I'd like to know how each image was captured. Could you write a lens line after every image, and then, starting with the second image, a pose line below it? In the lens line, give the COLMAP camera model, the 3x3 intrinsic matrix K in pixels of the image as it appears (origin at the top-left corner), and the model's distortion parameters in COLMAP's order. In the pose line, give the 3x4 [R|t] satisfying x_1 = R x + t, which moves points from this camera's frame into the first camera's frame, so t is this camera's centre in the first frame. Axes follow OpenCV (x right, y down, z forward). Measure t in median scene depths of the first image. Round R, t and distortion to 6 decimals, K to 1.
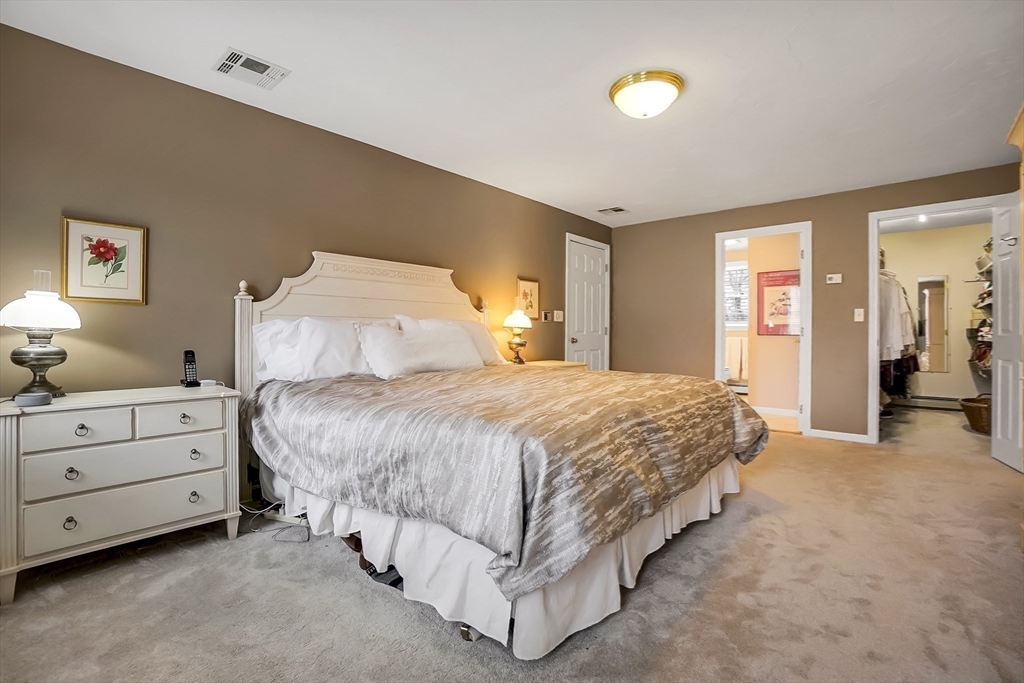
lens RADIAL K [[497.7, 0, 511.9], [0, 497.7, 325.3], [0, 0, 1]] dist [-0.034593, -0.000224]
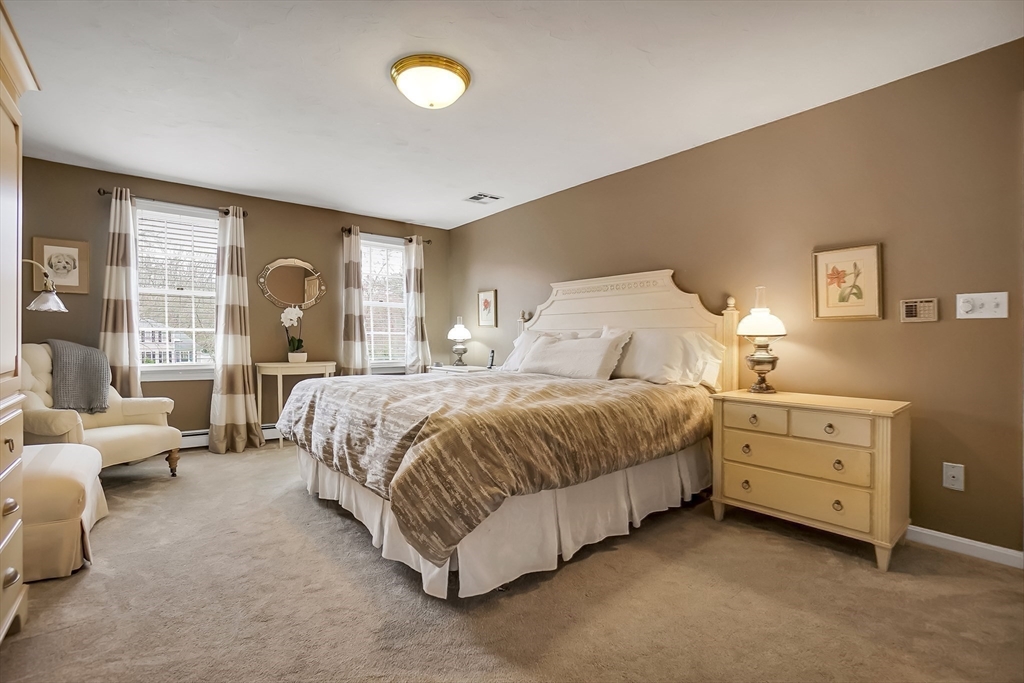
lens RADIAL K [[466.5, 0, 517.8], [0, 466.5, 343.9], [0, 0, 1]] dist [-0.066484, 0.021357]
pose [[-0.167637, -0.000324, -0.985849, 0.582765], [0.003602, 0.999993, -0.000941, 0.013890], [0.985842, -0.003709, -0.167635, 0.724843]]
